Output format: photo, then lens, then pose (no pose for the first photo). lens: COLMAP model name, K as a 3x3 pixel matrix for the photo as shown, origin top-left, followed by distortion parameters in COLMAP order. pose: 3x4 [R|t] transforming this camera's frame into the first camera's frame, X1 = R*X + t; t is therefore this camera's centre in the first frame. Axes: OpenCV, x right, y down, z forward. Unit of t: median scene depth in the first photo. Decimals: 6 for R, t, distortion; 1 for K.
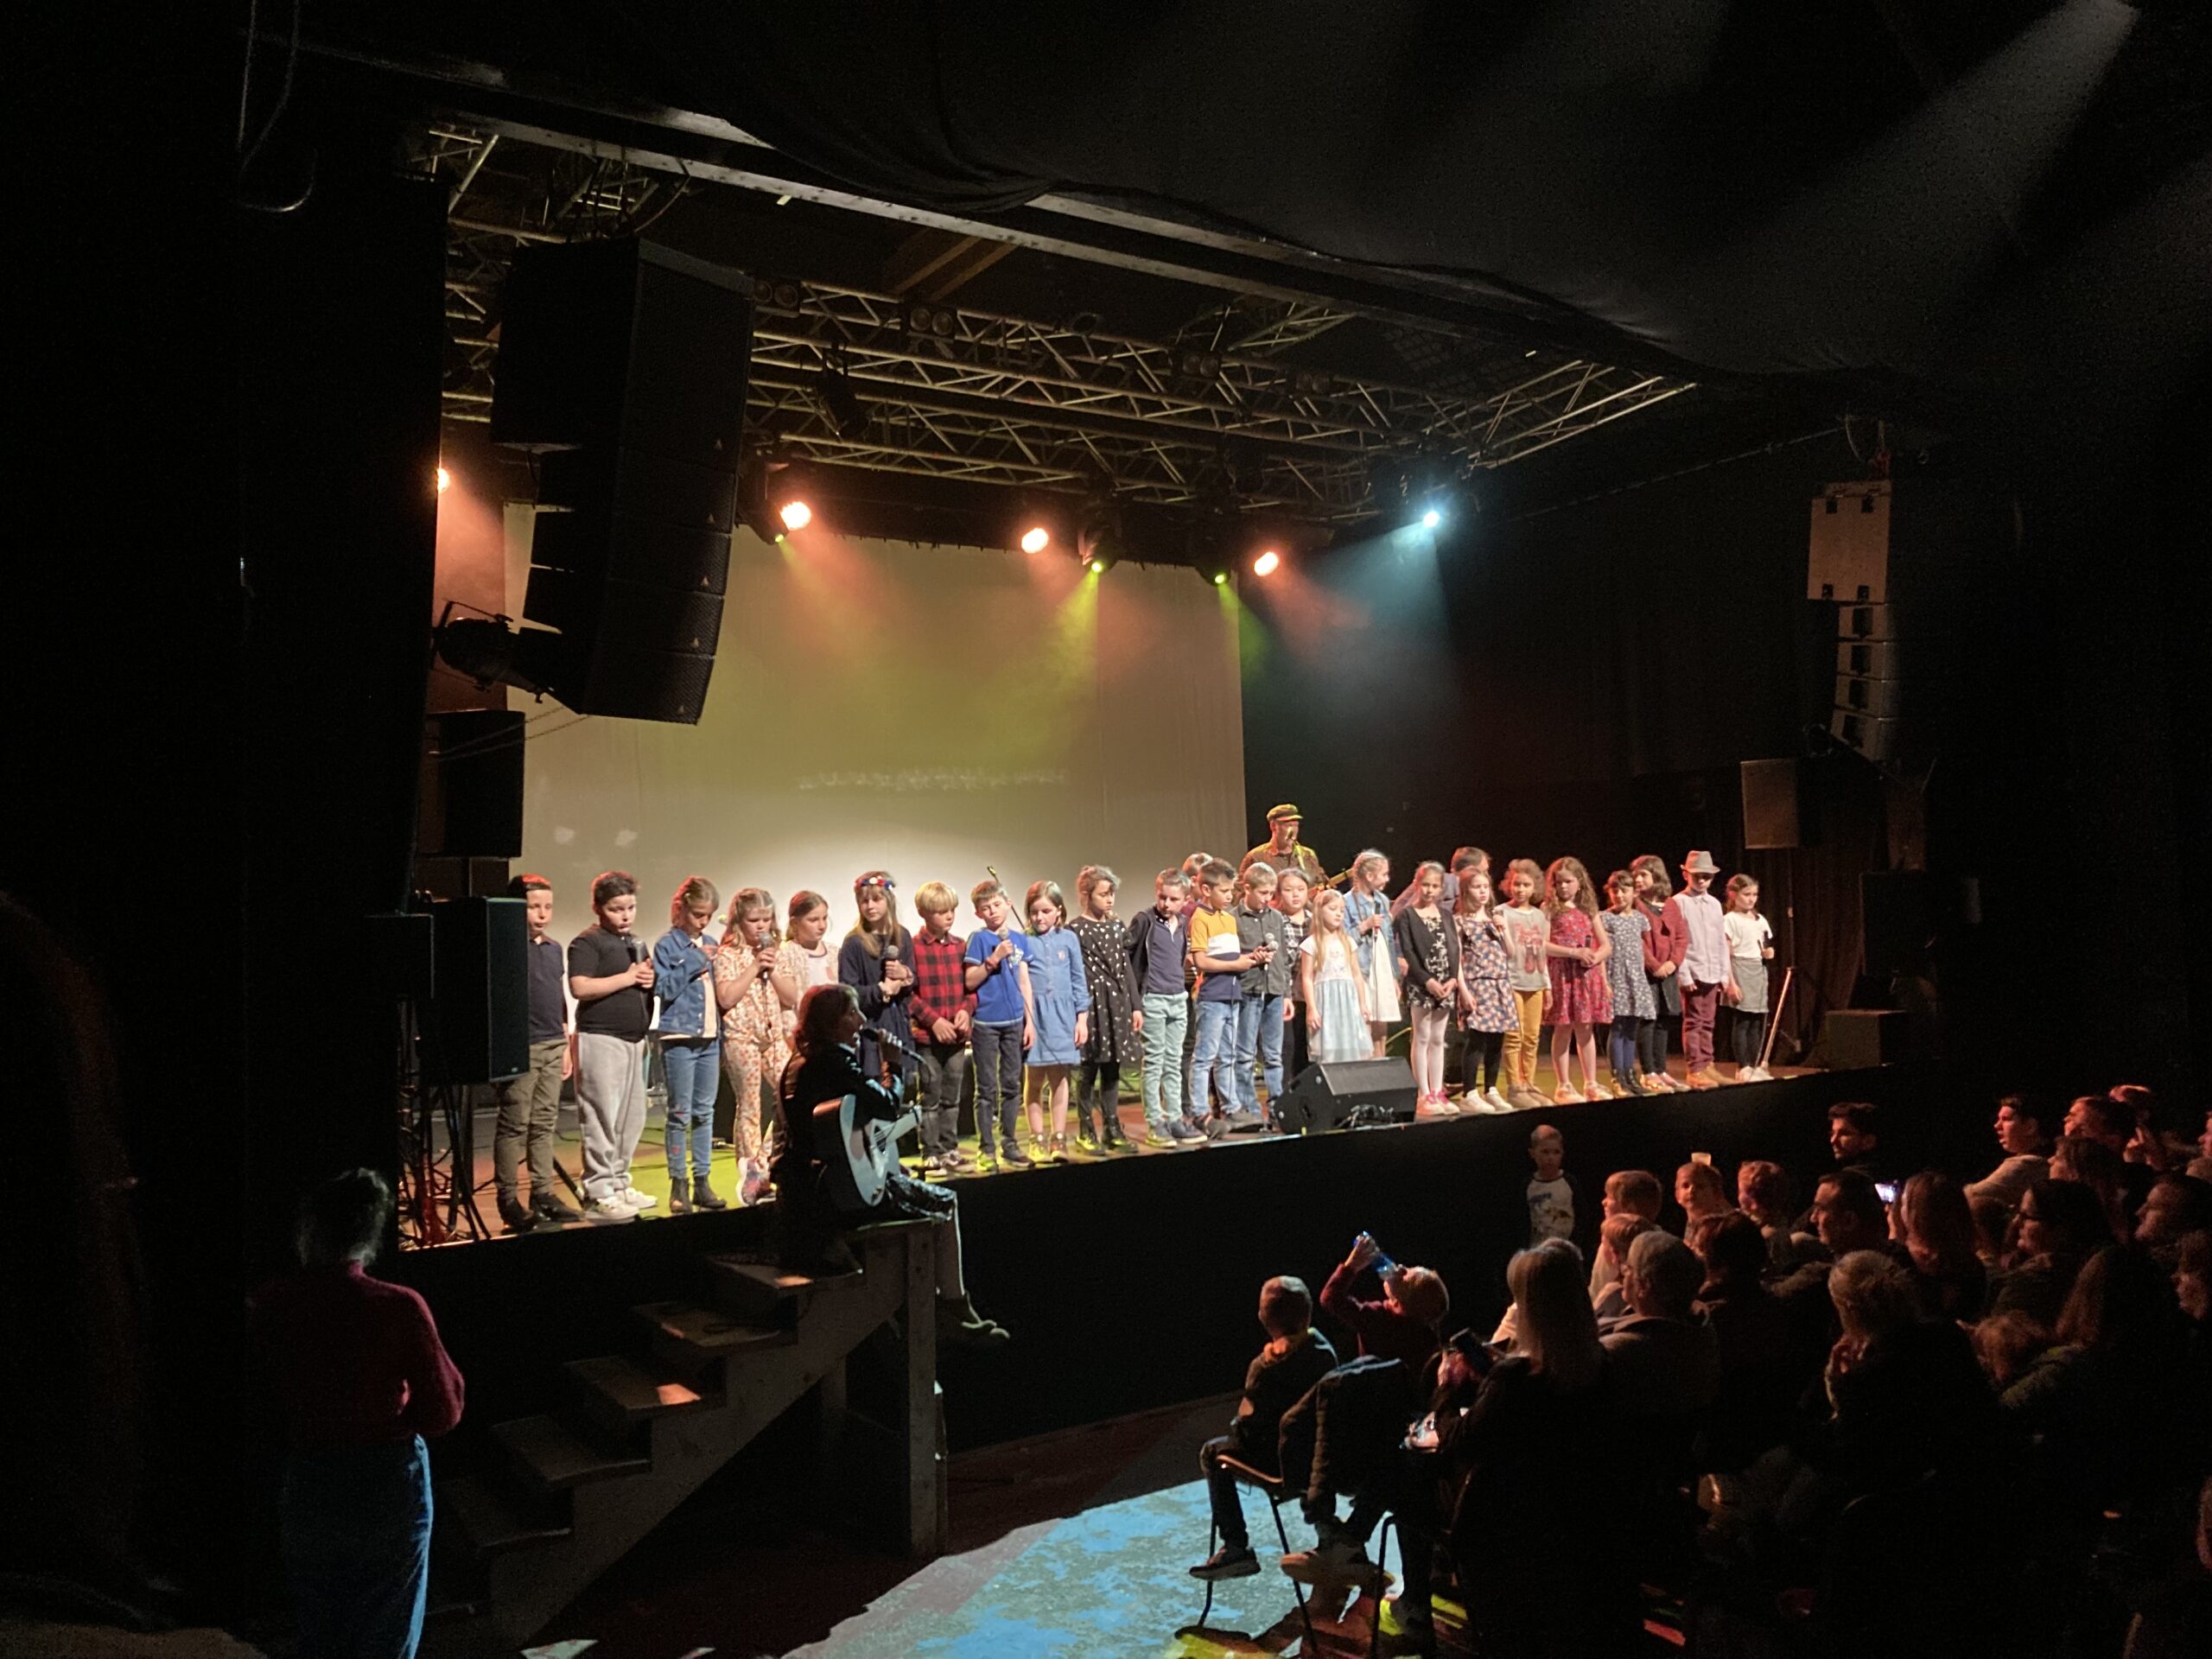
lens RADIAL K [[1829.0, 0, 1088.4], [0, 1829.0, 809.2], [0, 0, 1]] dist [0.029606, -0.033471]
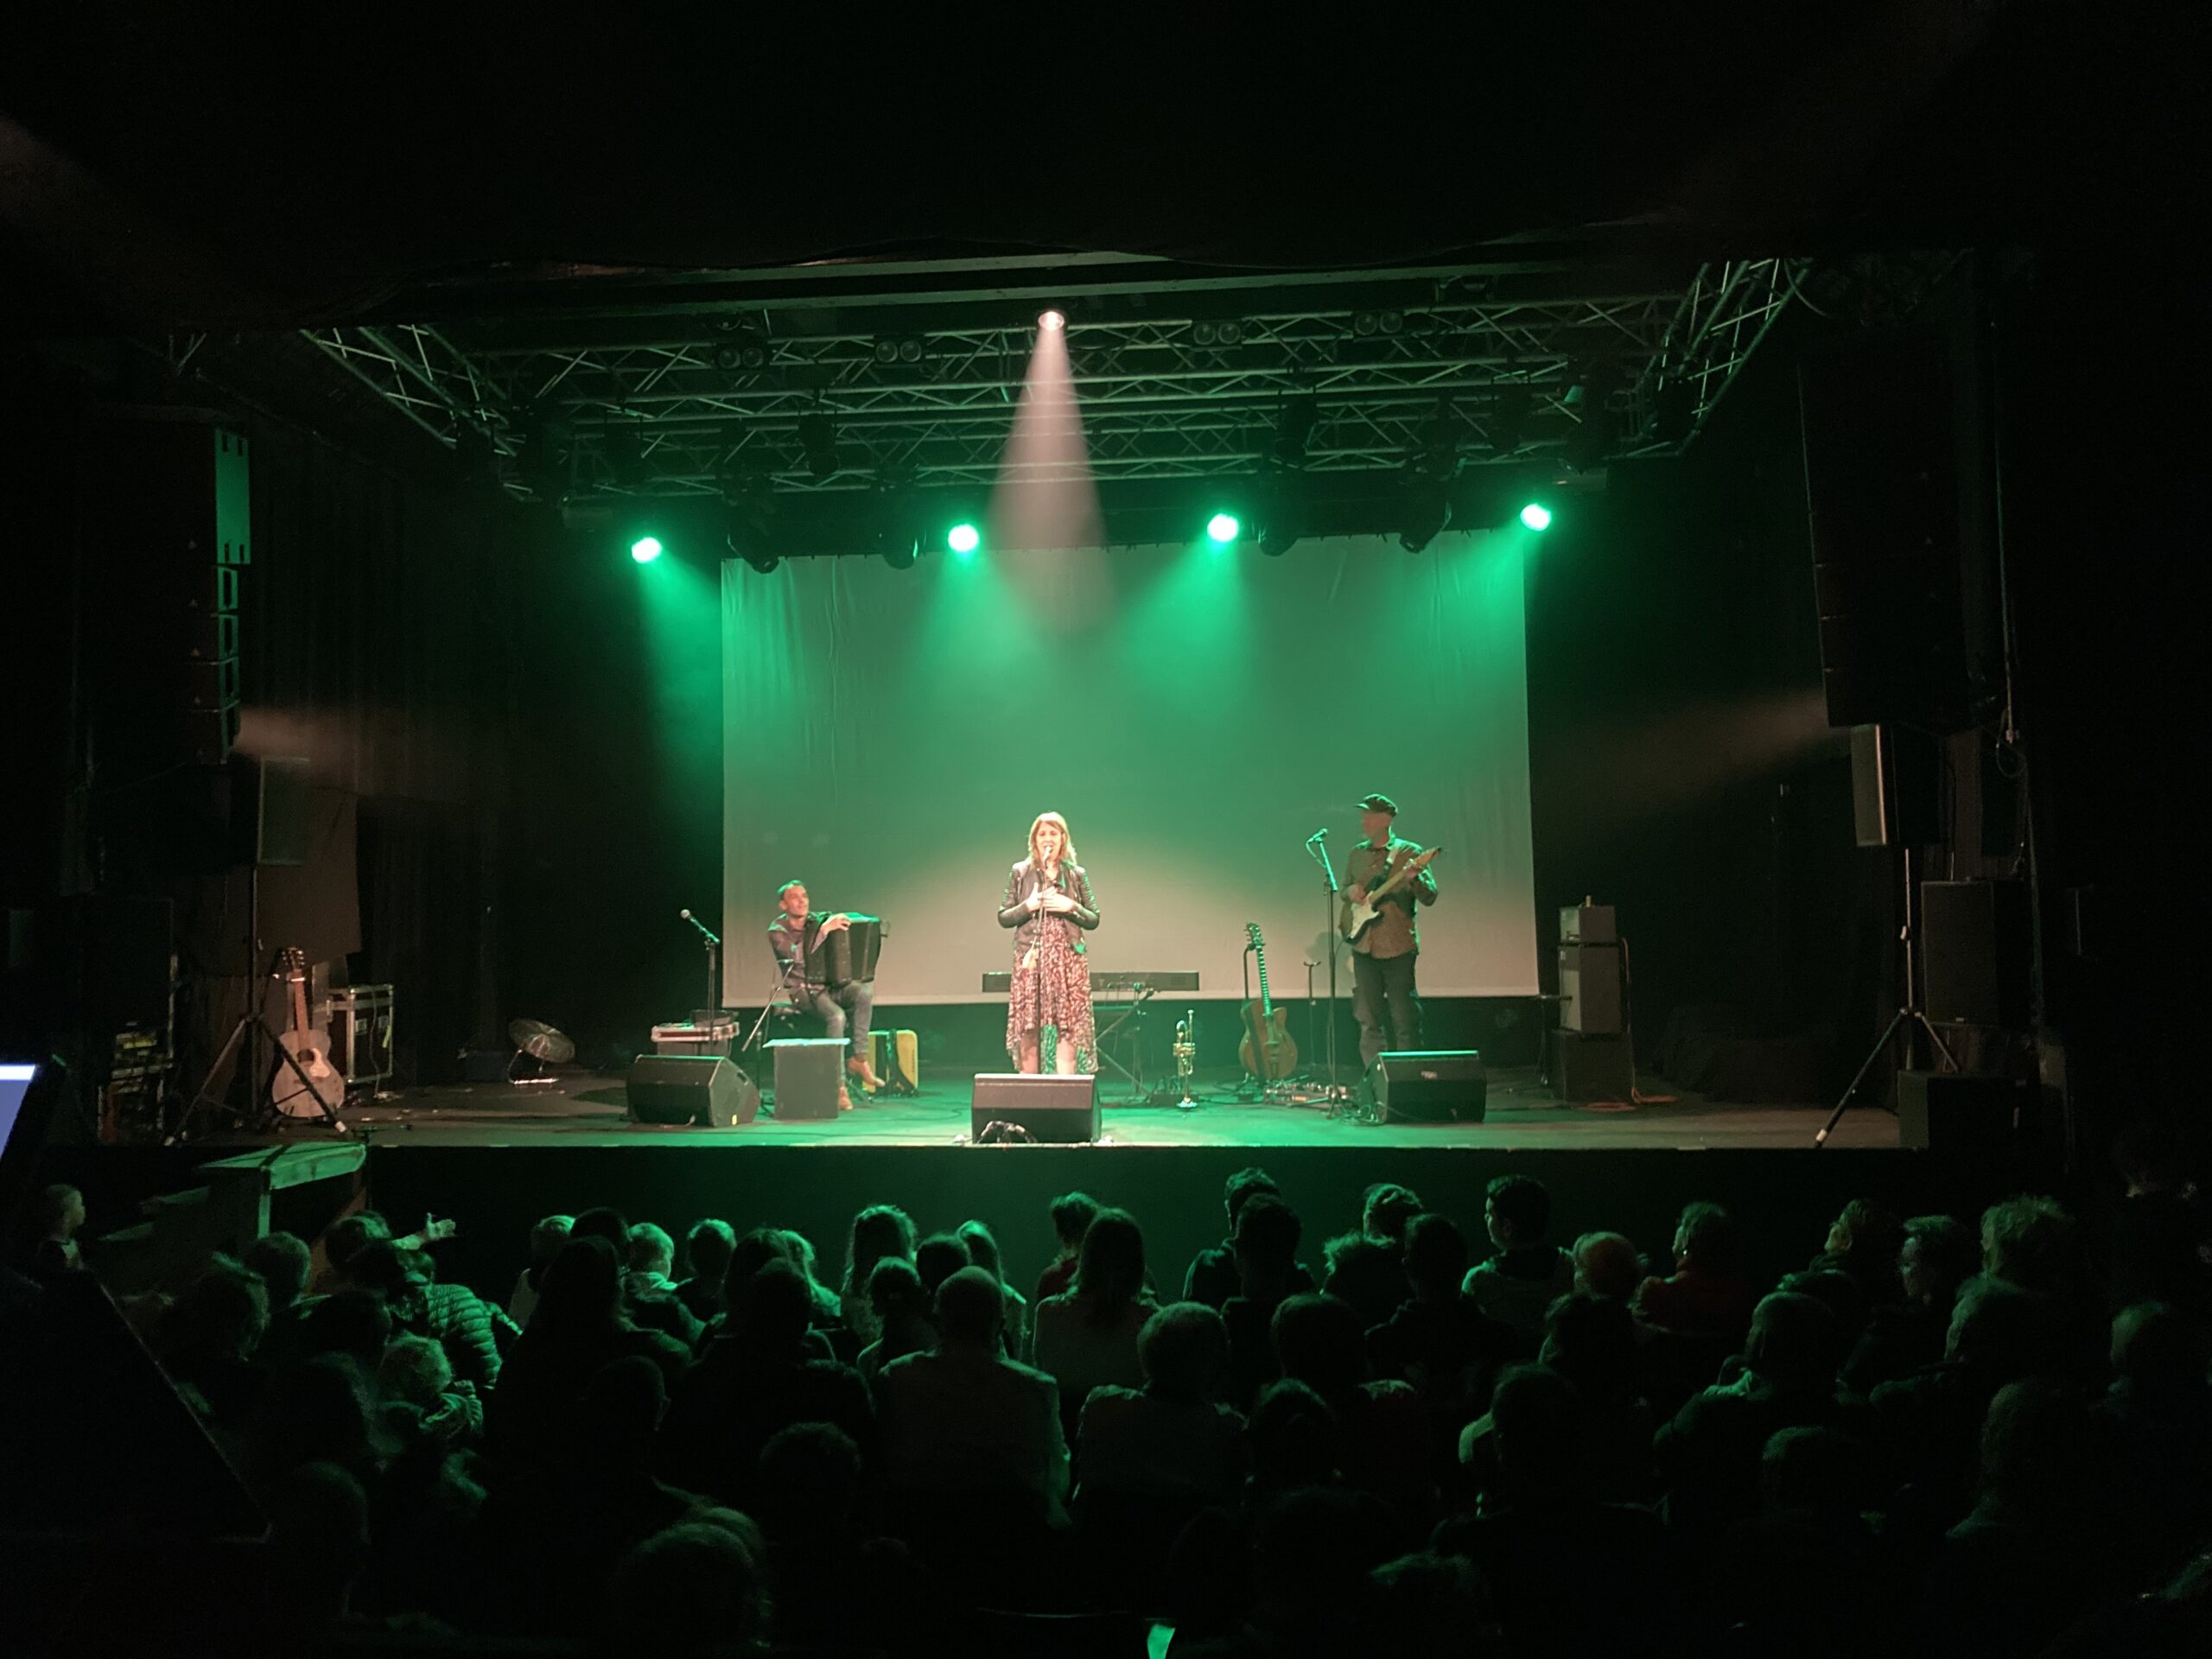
lens RADIAL K [[1829.0, 0, 1089.0], [0, 1829.0, 814.4], [0, 0, 1]] dist [0.029606, -0.033471]
pose [[0.764200, -0.012487, -0.644858, 0.693888], [0.021494, 0.999750, 0.006113, -0.003021], [0.644621, -0.018532, 0.764278, 0.262305]]
